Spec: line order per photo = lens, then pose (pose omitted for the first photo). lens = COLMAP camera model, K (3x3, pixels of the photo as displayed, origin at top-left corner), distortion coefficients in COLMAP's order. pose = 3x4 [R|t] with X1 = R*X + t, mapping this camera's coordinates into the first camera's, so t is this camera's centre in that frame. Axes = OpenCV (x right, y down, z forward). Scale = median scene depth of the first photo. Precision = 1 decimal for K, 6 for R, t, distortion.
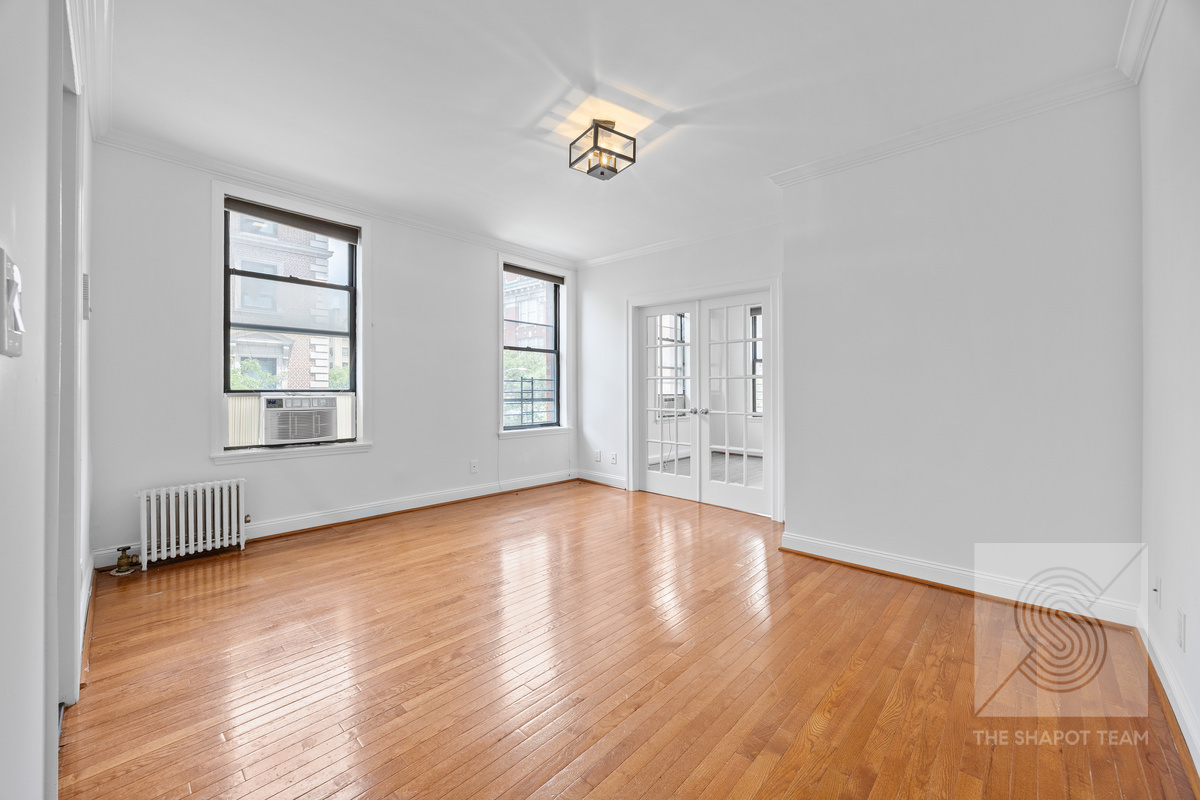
lens RADIAL K [[470.6, 0, 598.4], [0, 470.6, 386.8], [0, 0, 1]] dist [0.000506, 0.000022]
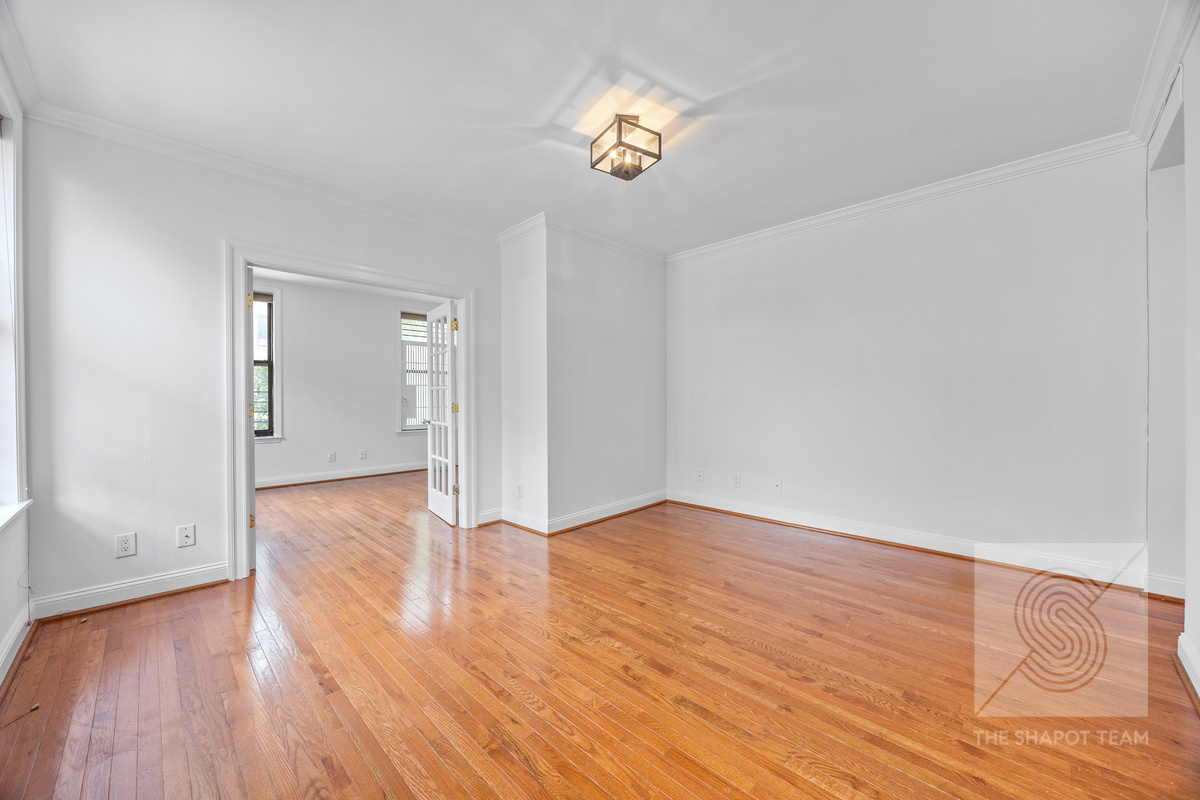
lens RADIAL K [[449.4, 0, 600.0], [0, 449.4, 400.0], [0, 0, 1]] dist [0.000262, 0.000028]
pose [[0.020095, -0.007682, 0.999769, -0.762115], [0.003308, 0.999966, 0.007617, -0.004376], [-0.999793, 0.003154, 0.020120, 0.874825]]
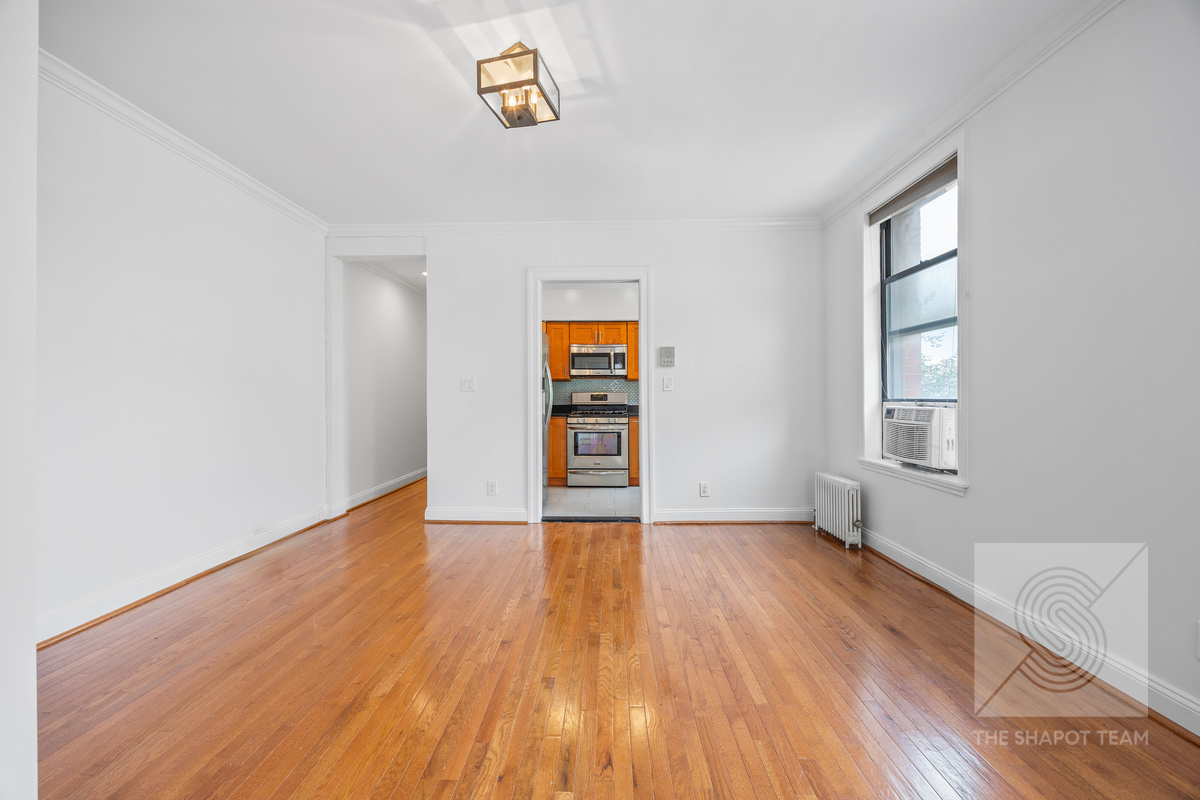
lens RADIAL K [[449.4, 0, 600.0], [0, 449.4, 400.0], [0, 0, 1]] dist [0.000262, 0.000028]
pose [[-0.745214, 0.001177, -0.666824, 0.342264], [0.001288, 0.999999, 0.000325, 0.008173], [0.666824, -0.000616, -0.745215, 1.387624]]
